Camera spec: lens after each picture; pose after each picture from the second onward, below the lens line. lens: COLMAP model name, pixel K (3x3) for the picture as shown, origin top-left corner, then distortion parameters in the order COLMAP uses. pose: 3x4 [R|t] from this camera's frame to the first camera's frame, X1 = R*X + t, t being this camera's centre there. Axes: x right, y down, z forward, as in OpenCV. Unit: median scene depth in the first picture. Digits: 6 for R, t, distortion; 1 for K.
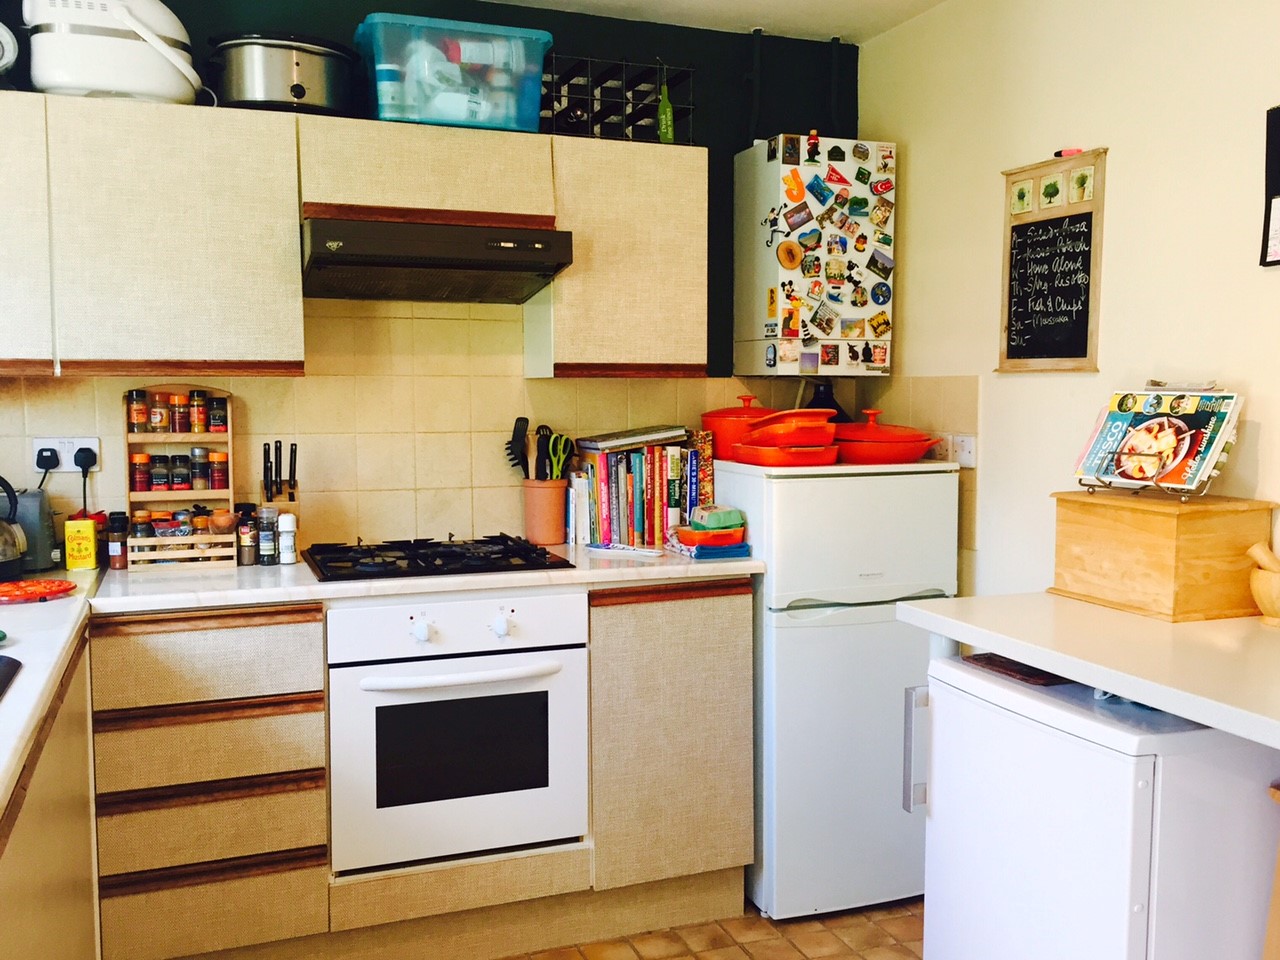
lens RADIAL K [[1131.6, 0, 640.0], [0, 1131.6, 480.0], [0, 0, 1]] dist [0.037749, -0.049325]
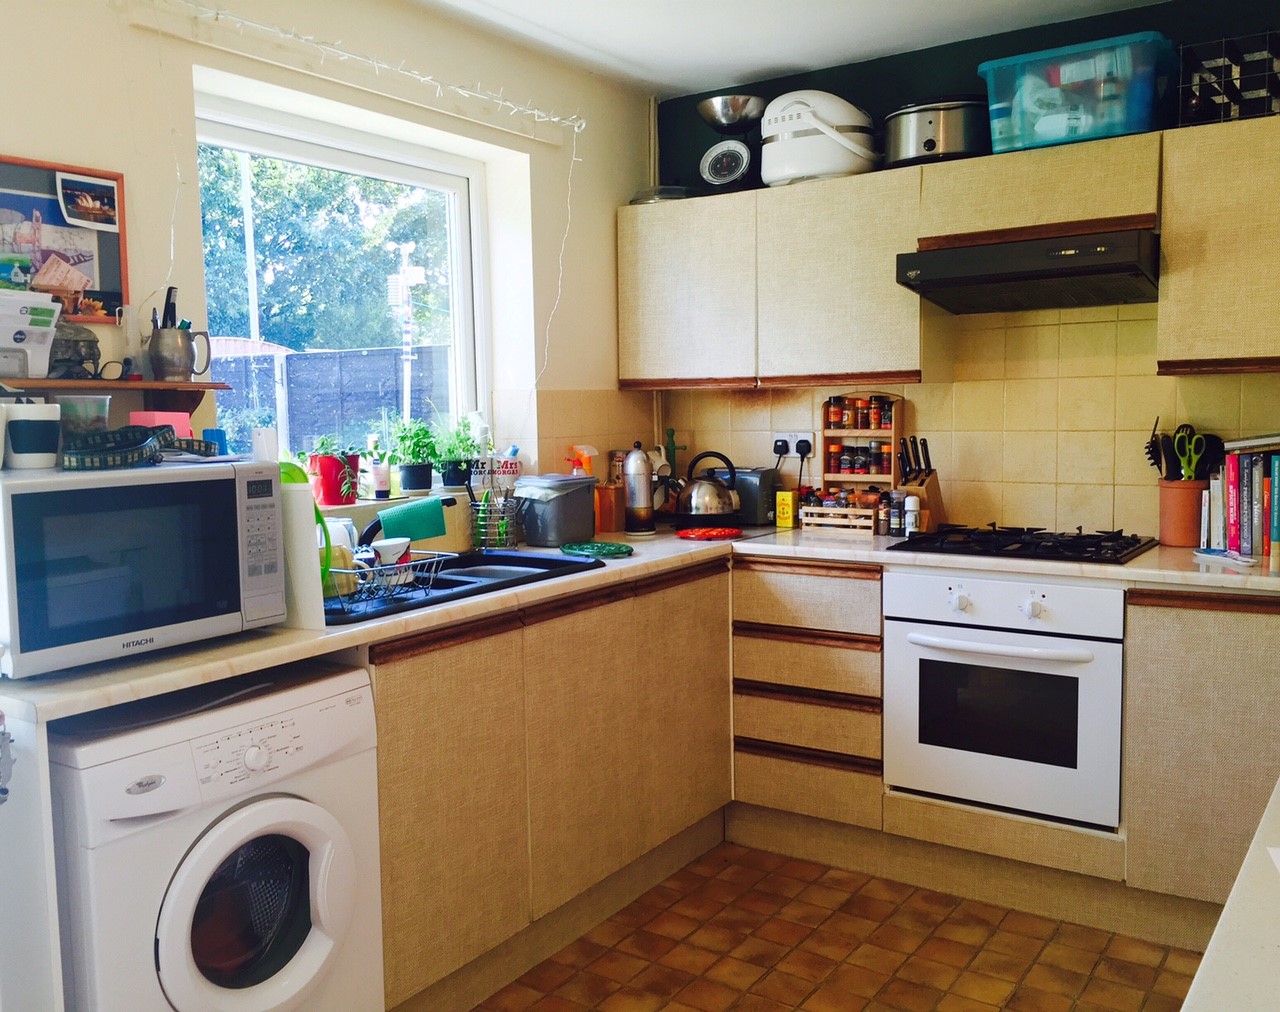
lens RADIAL K [[1117.1, 0, 639.1], [0, 1117.1, 515.5], [0, 0, 1]] dist [-0.004590, -0.017380]
pose [[0.567106, 0.068966, -0.820753, 0.513832], [-0.045101, 0.997593, 0.052663, 0.000760], [0.822409, 0.007151, 0.568851, 0.078354]]
